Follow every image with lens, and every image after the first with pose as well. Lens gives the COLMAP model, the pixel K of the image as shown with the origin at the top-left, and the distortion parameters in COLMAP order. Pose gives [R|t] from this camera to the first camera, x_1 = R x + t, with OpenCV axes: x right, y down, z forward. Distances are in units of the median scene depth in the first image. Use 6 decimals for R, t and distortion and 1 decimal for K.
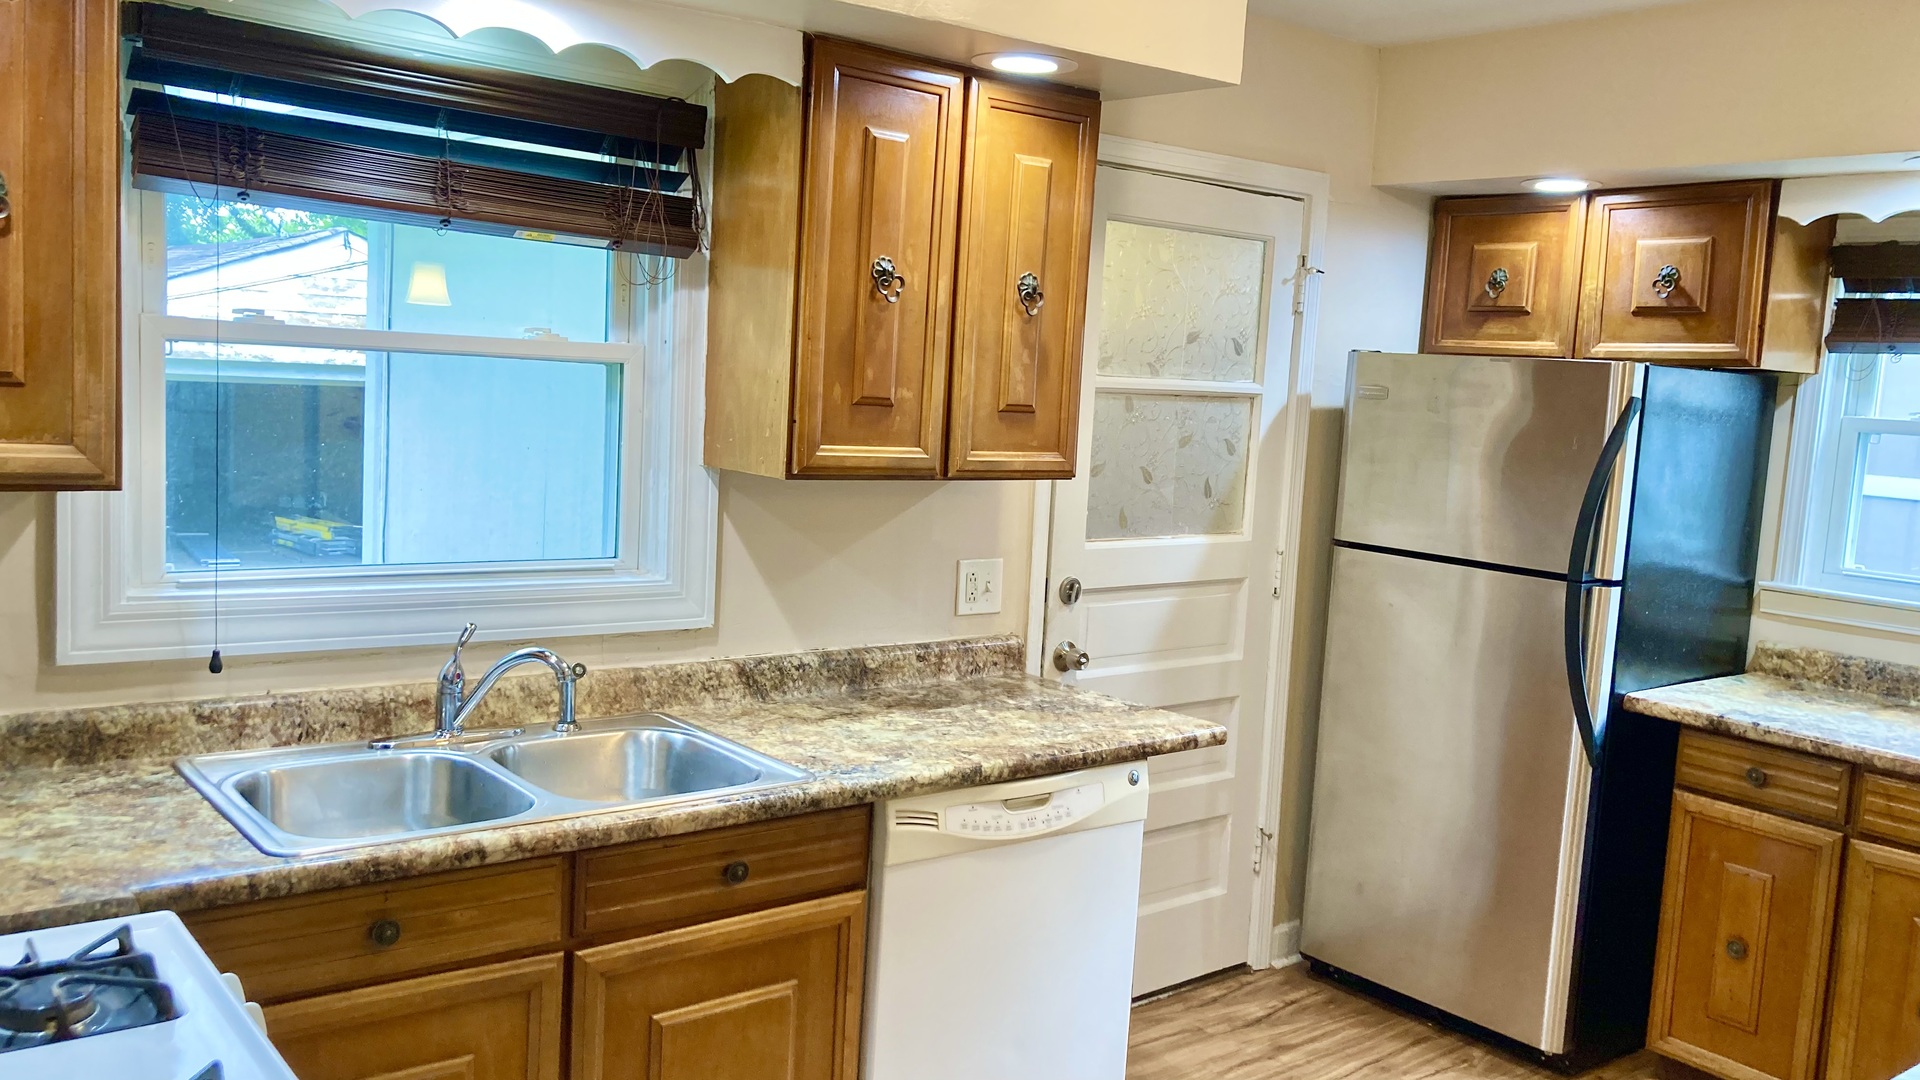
lens RADIAL K [[1584.2, 0, 1019.7], [0, 1584.2, 540.1], [0, 0, 1]] dist [0.089398, -0.114357]
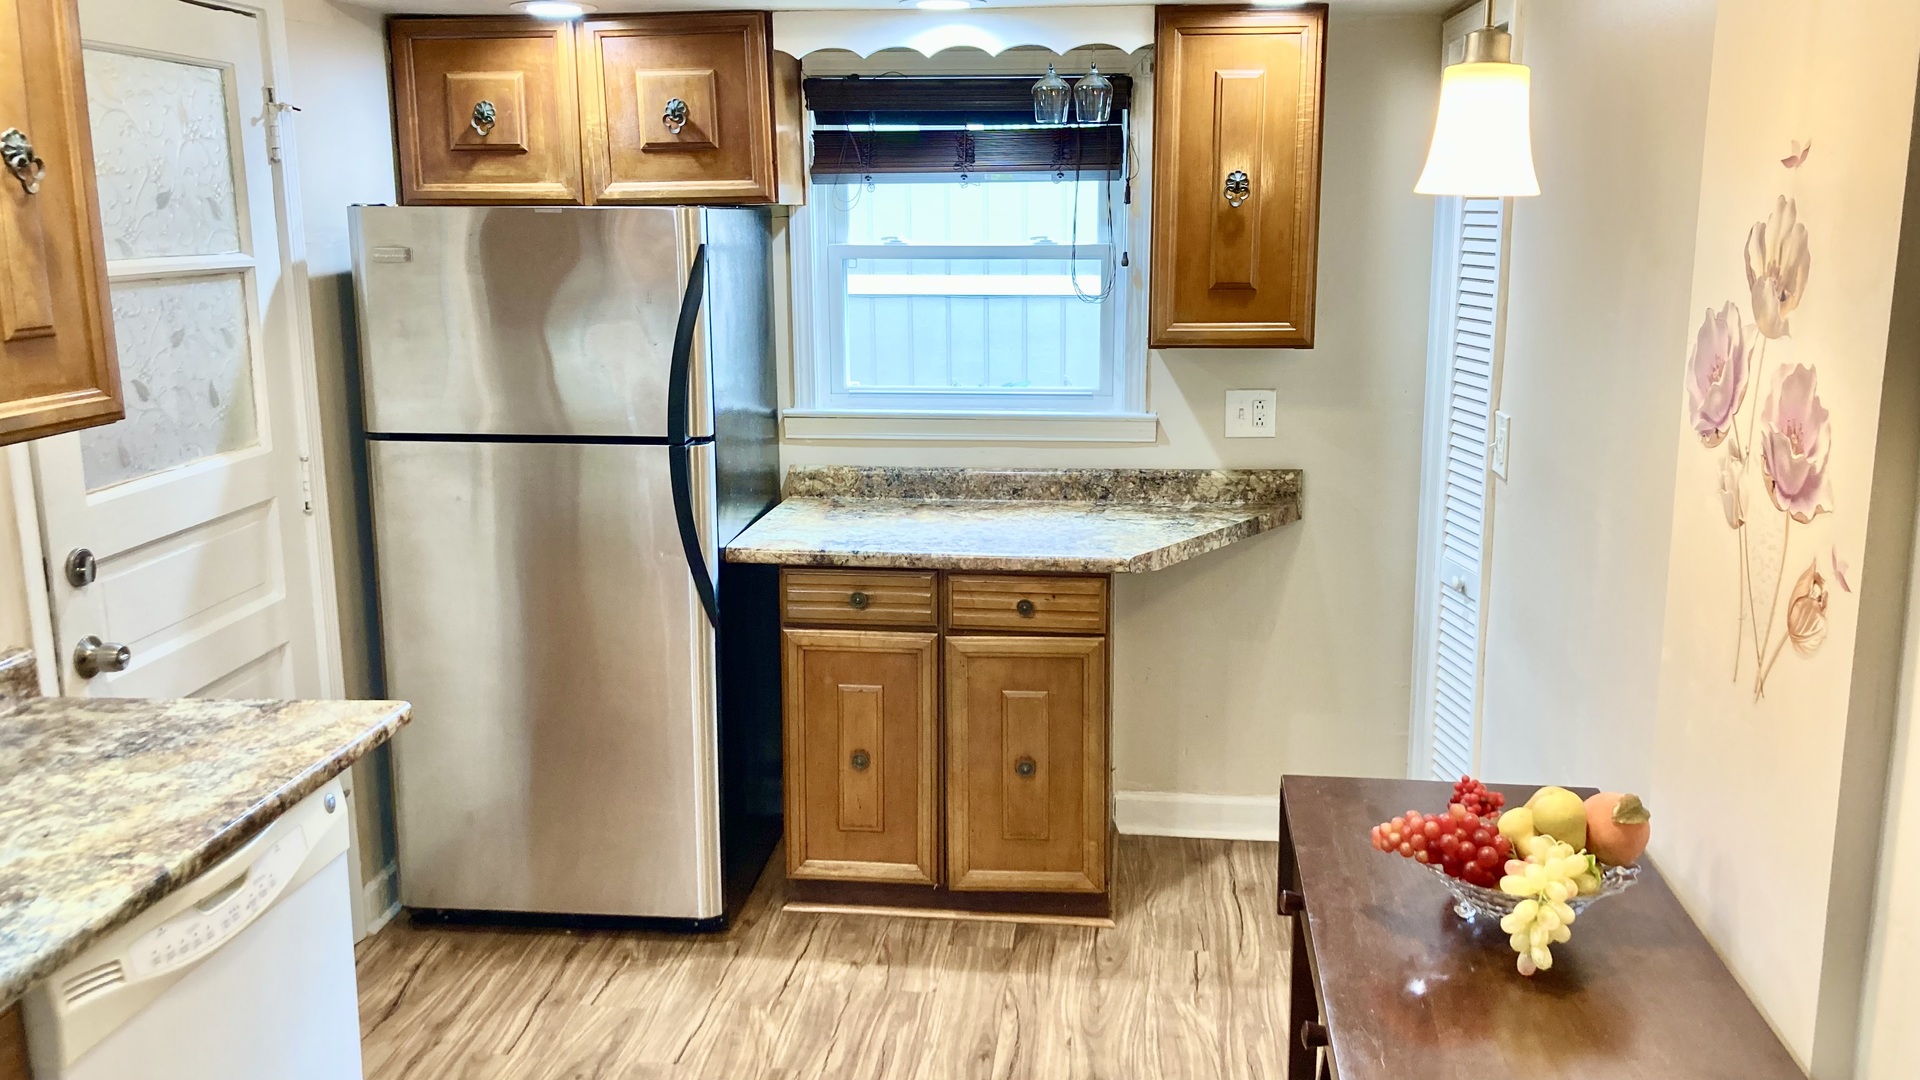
lens RADIAL K [[1536.7, 0, 966.5], [0, 1536.7, 514.0], [0, 0, 1]] dist [0.074785, -0.117784]
pose [[0.723072, -0.193015, 0.663259, -0.133187], [0.121071, 0.980718, 0.153409, -0.048694], [-0.680080, -0.030624, 0.732498, 0.195376]]
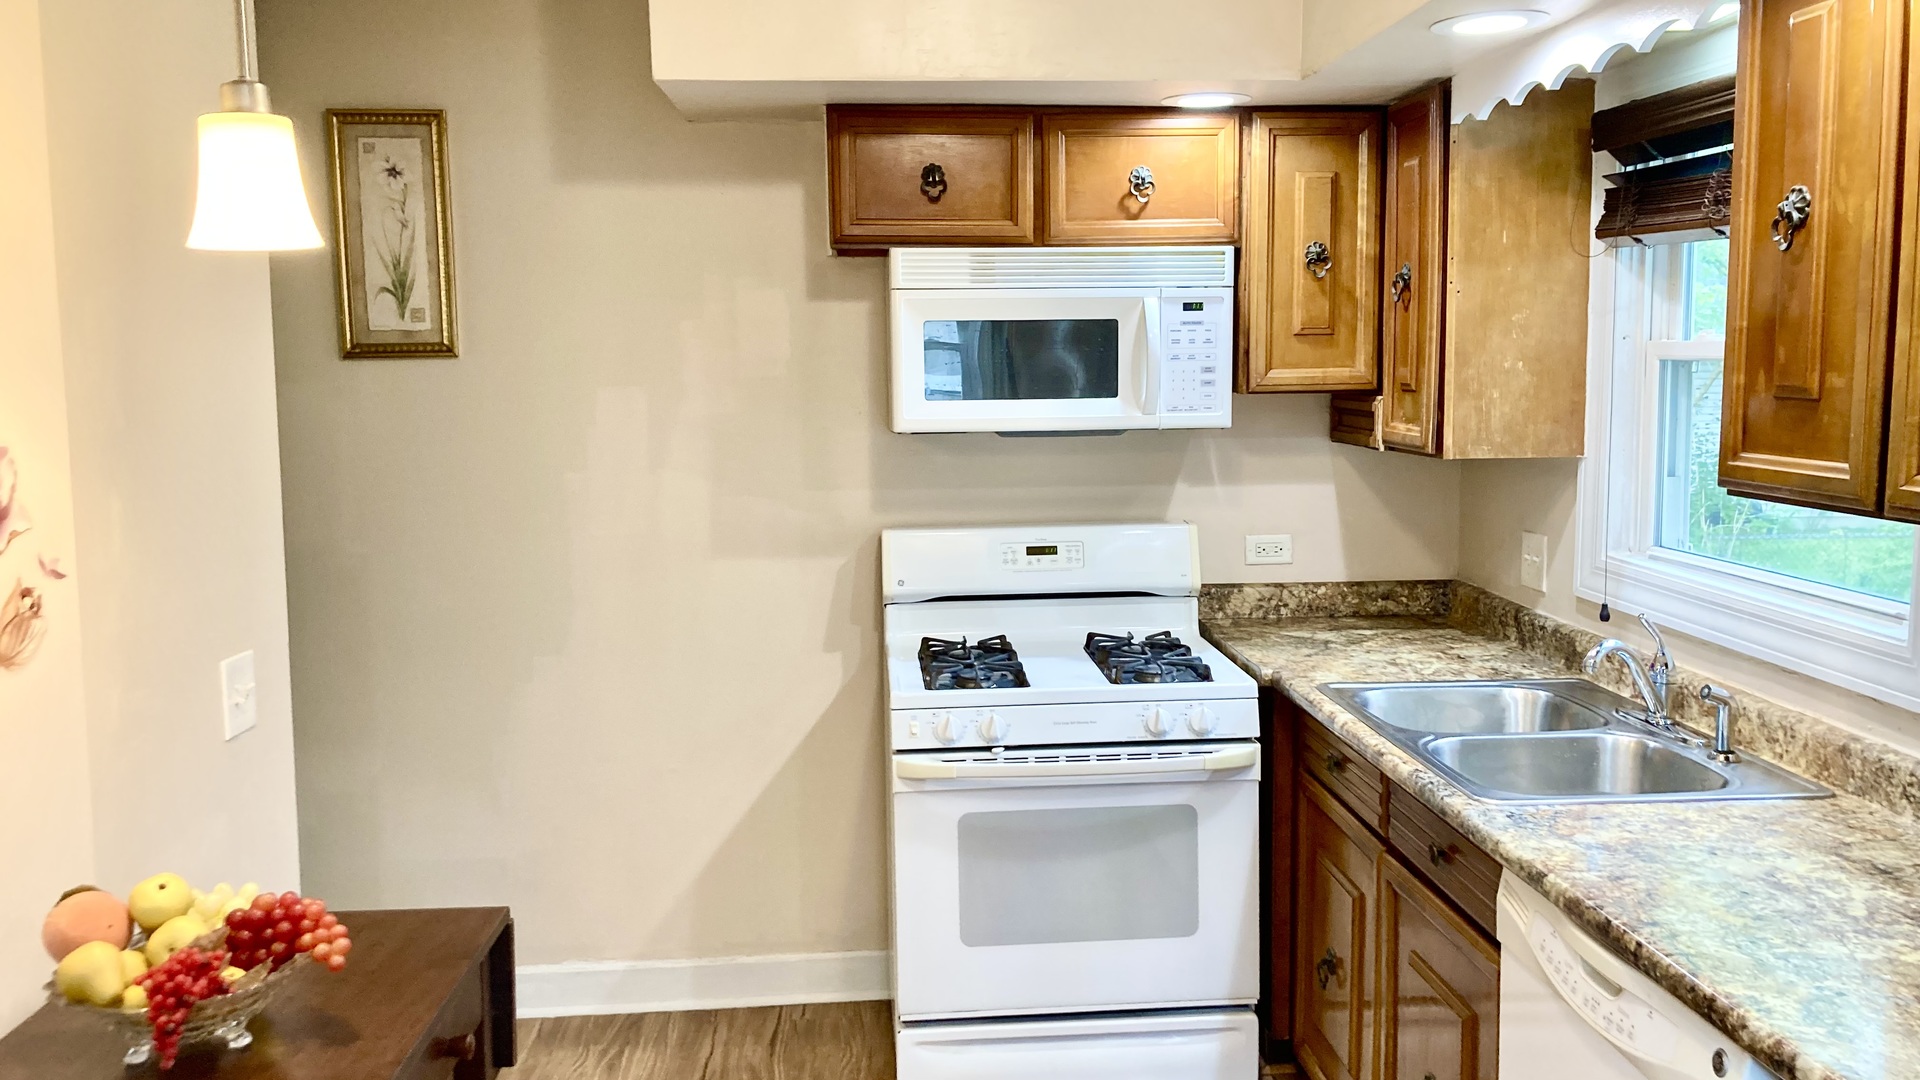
lens RADIAL K [[1536.7, 0, 966.5], [0, 1536.7, 514.0], [0, 0, 1]] dist [0.074785, -0.117784]
pose [[-0.574706, 0.025779, -0.817954, 0.503027], [-0.120064, 0.986032, 0.115435, -0.052146], [0.809505, 0.164547, -0.563584, 0.814667]]
